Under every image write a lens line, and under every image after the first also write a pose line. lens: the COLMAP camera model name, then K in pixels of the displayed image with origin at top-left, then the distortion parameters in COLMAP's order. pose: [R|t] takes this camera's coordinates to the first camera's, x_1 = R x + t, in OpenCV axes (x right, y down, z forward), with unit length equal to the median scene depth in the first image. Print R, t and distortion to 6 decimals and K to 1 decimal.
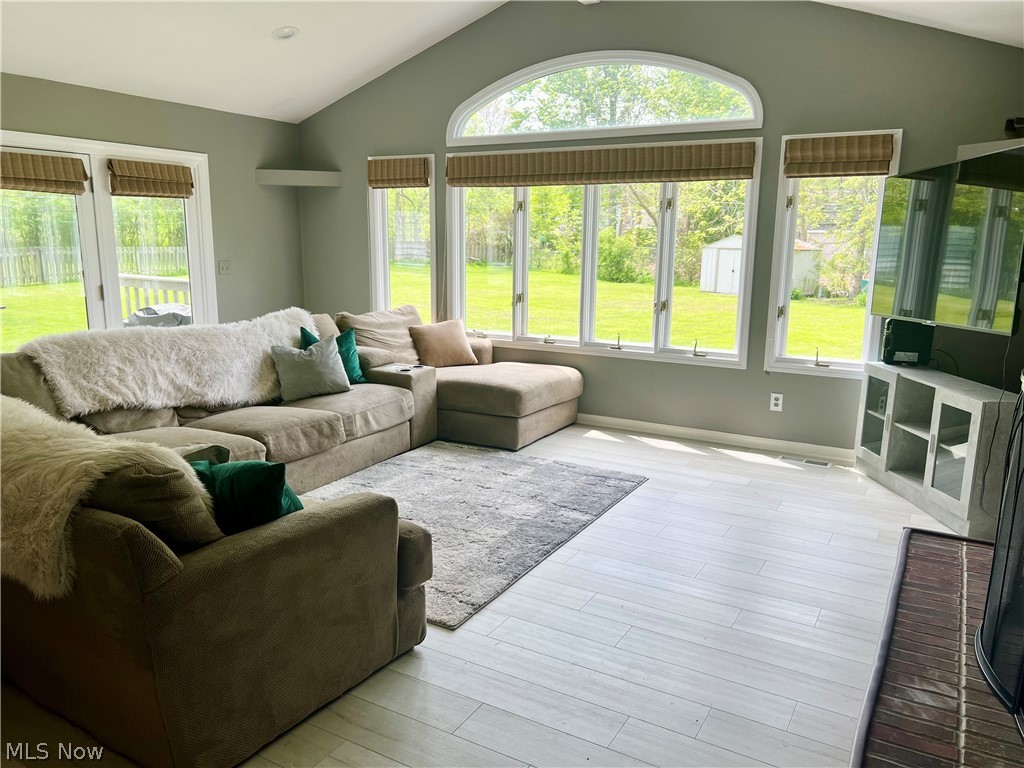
lens RADIAL K [[766.5, 0, 539.9], [0, 766.5, 425.3], [0, 0, 1]] dist [0.051837, -0.057185]
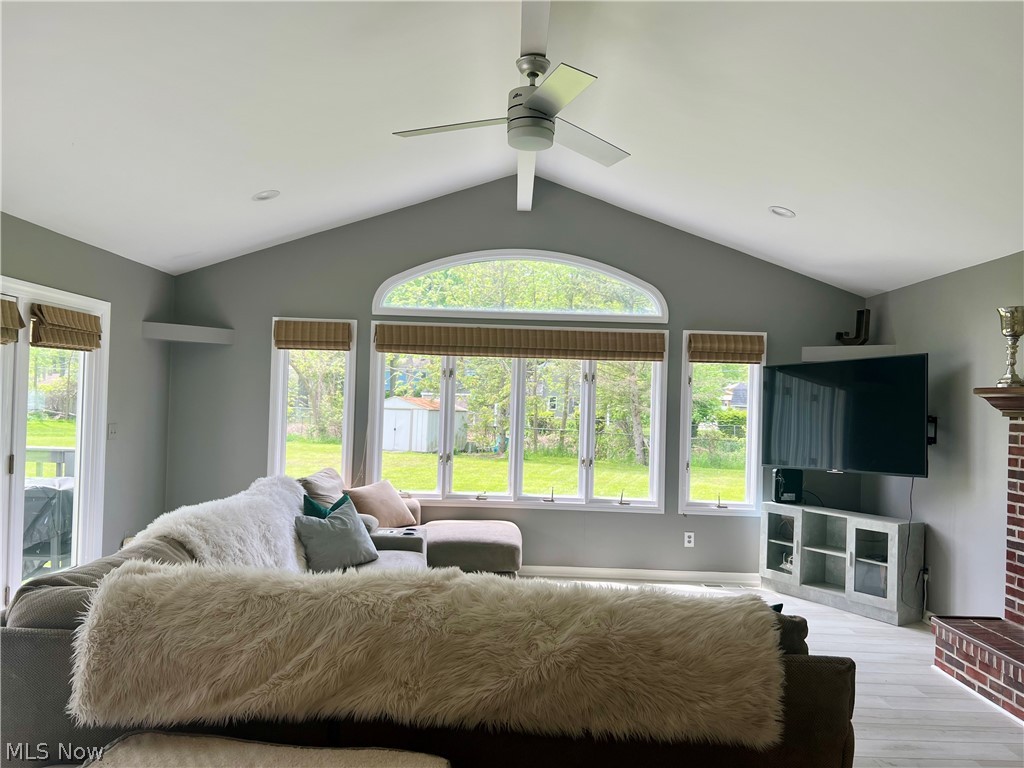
lens RADIAL K [[766.5, 0, 547.4], [0, 766.5, 419.6], [0, 0, 1]] dist [0.051837, -0.057185]
pose [[0.861805, 0.005362, 0.507211, -0.492216], [0.099988, 0.978529, -0.180234, -0.019030], [-0.497287, 0.206042, 0.842765, 0.057932]]
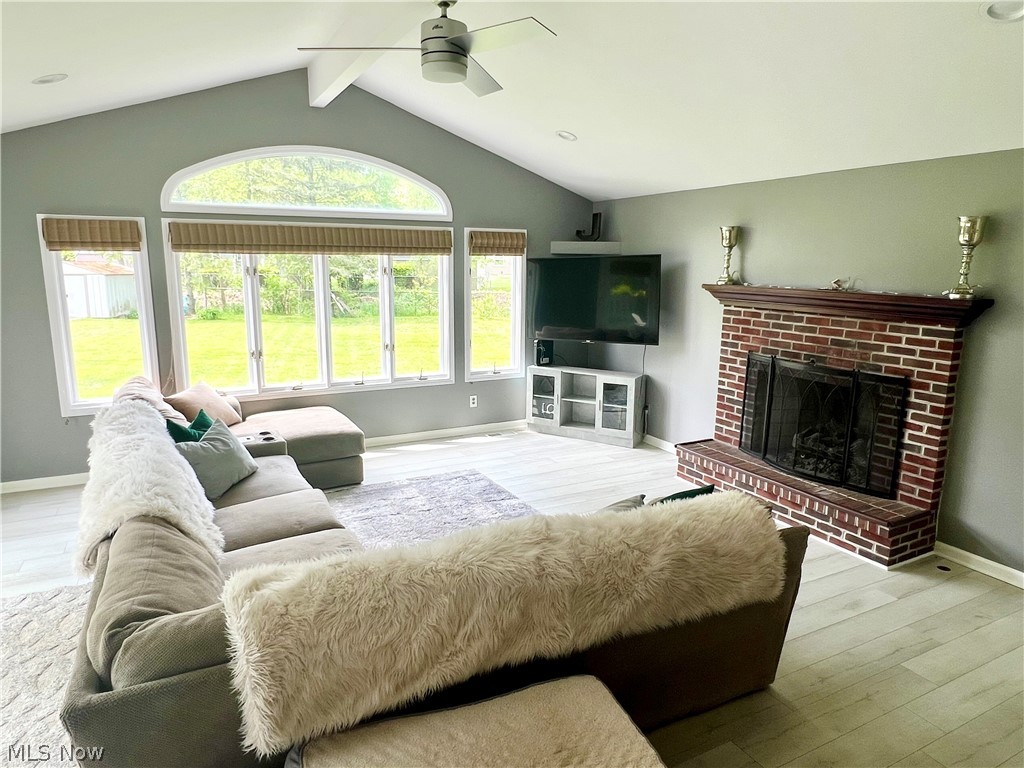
lens RADIAL K [[625.5, 0, 522.4], [0, 625.5, 402.8], [0, 0, 1]] dist [-0.006470, 0.001026]
pose [[0.543190, -0.191537, 0.817471, -0.633693], [0.194285, 0.975880, 0.099556, -0.129193], [-0.816822, 0.104745, 0.567301, 0.230784]]
